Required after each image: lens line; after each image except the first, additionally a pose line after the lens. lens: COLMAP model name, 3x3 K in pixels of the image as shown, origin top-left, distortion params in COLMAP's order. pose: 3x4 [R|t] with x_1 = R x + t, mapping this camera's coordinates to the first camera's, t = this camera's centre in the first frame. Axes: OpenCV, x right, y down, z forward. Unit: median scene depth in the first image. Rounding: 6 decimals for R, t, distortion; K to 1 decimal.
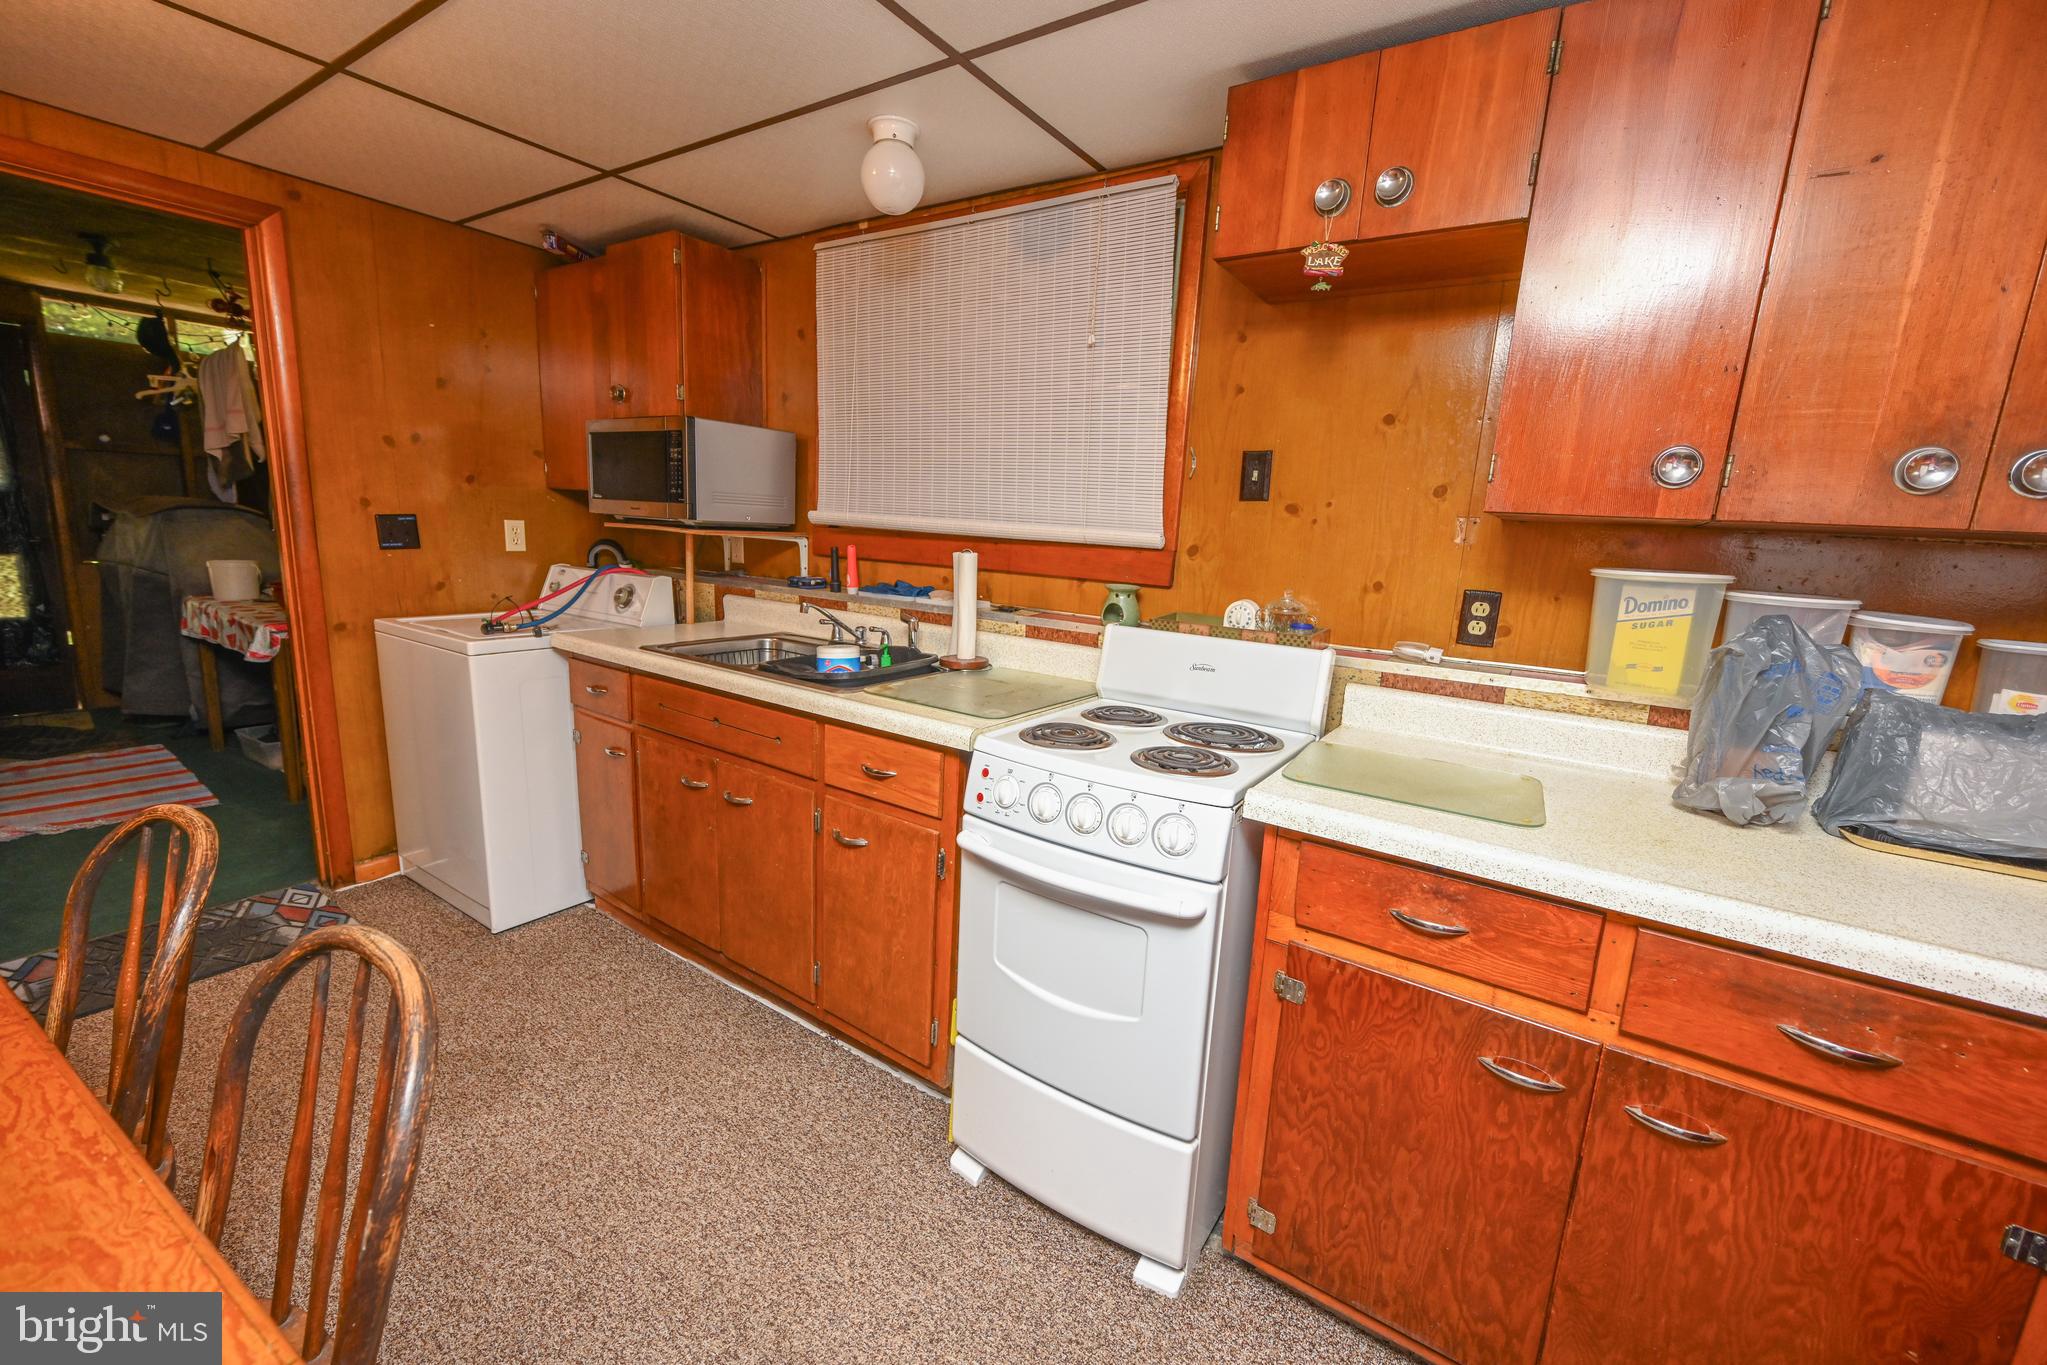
lens RADIAL K [[819.6, 0, 1023.5], [0, 819.6, 682.5], [0, 0, 1]] dist [-0.002597, -0.000468]
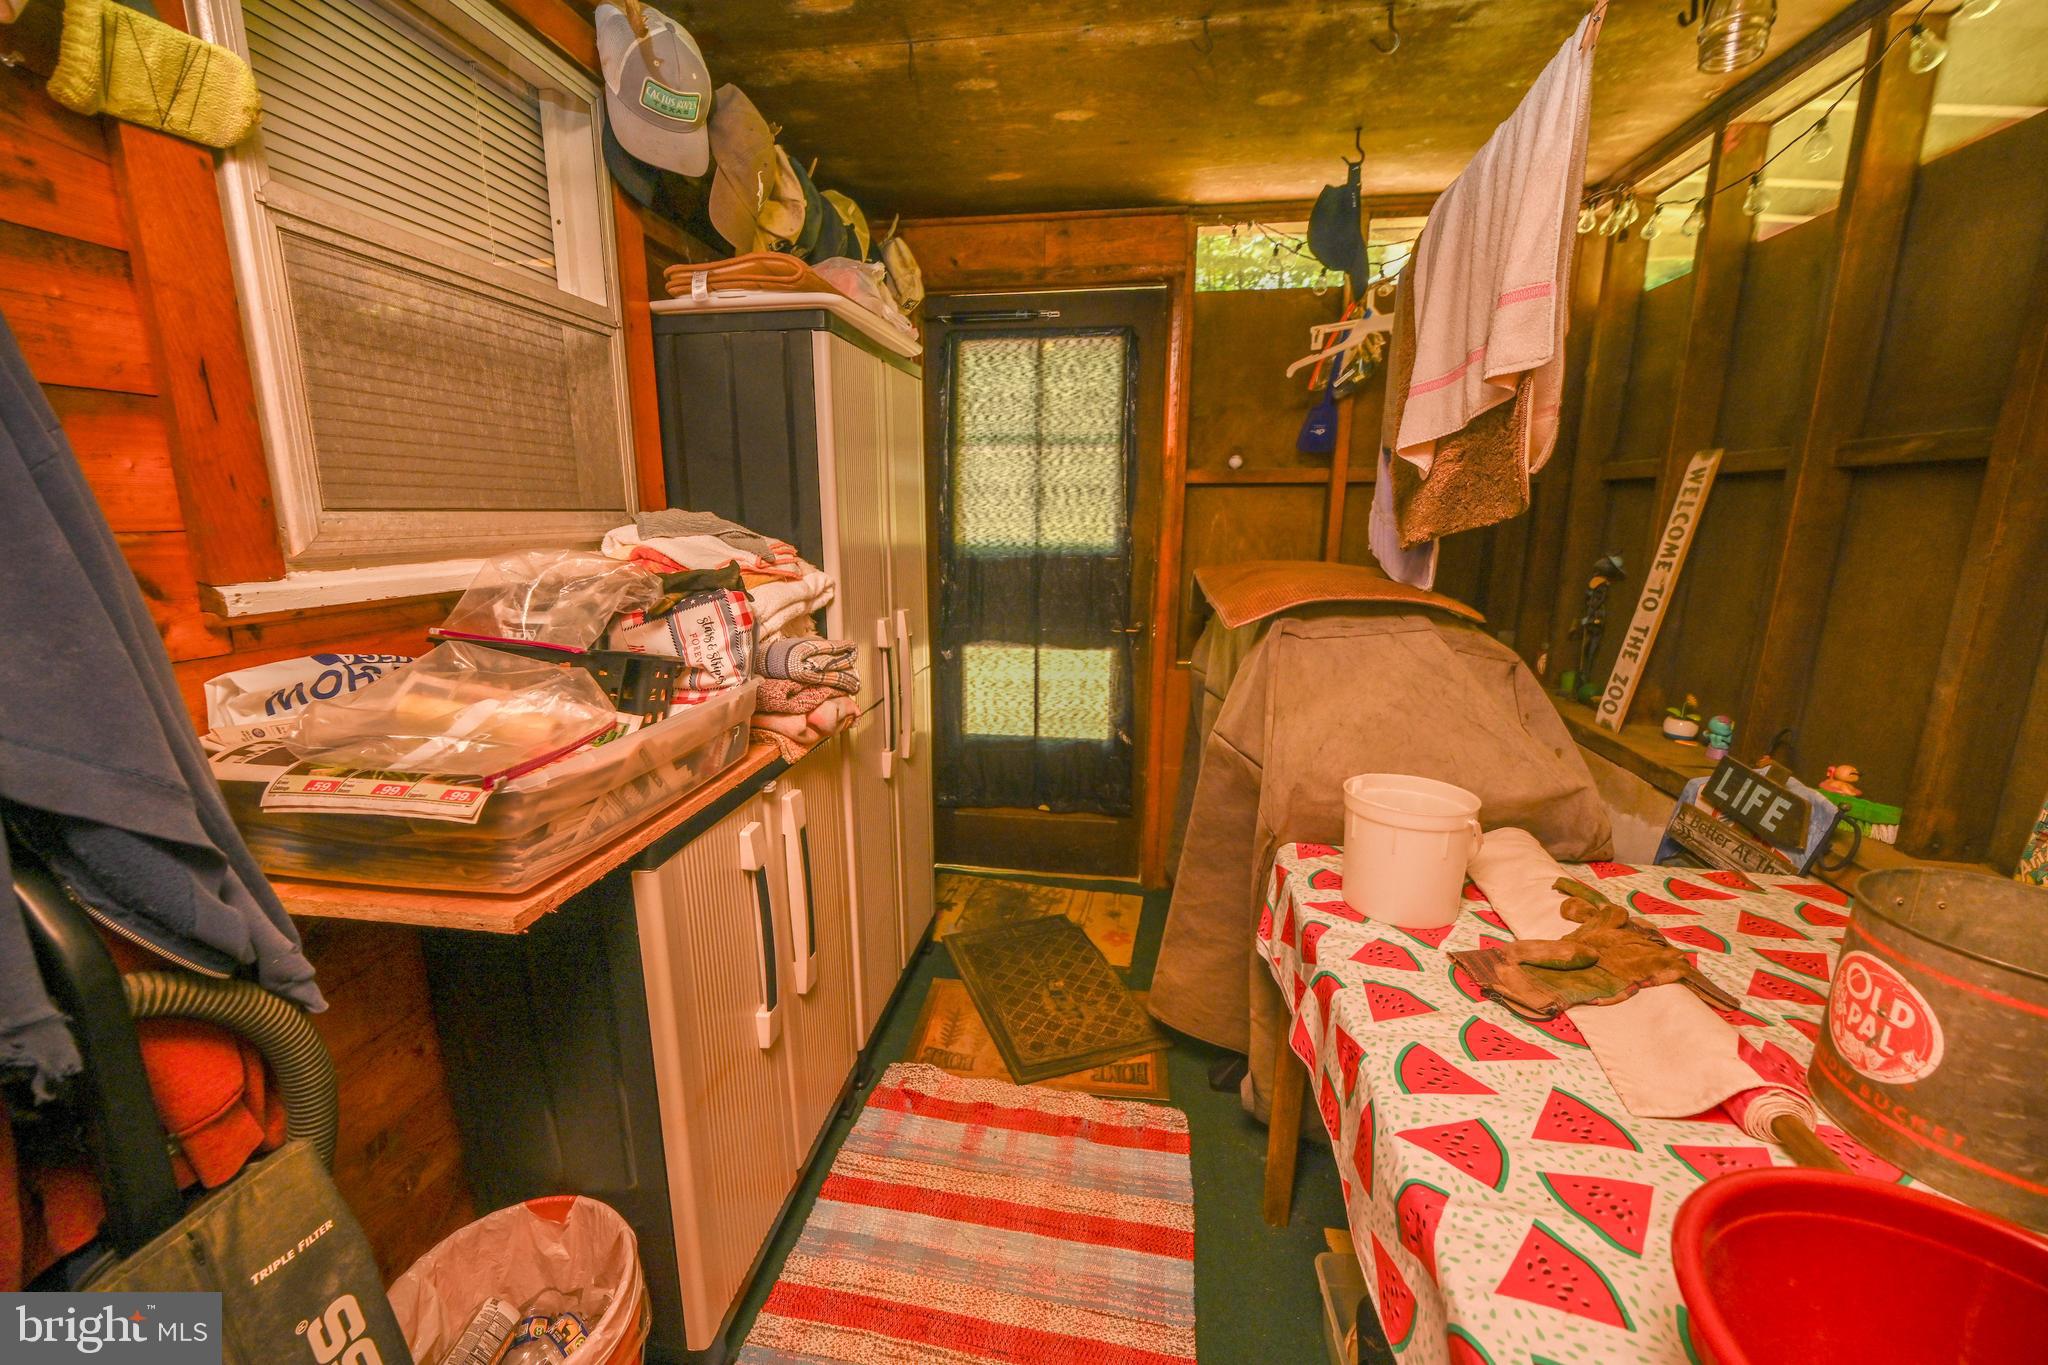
lens RADIAL K [[802.5, 0, 1024.2], [0, 802.5, 684.1], [0, 0, 1]] dist [-0.003357, 0.000485]
pose [[0.433147, 0.144494, -0.889666, -1.937368], [-0.155697, 0.984223, 0.084048, -0.490622], [0.887774, 0.102113, 0.448810, 1.839793]]
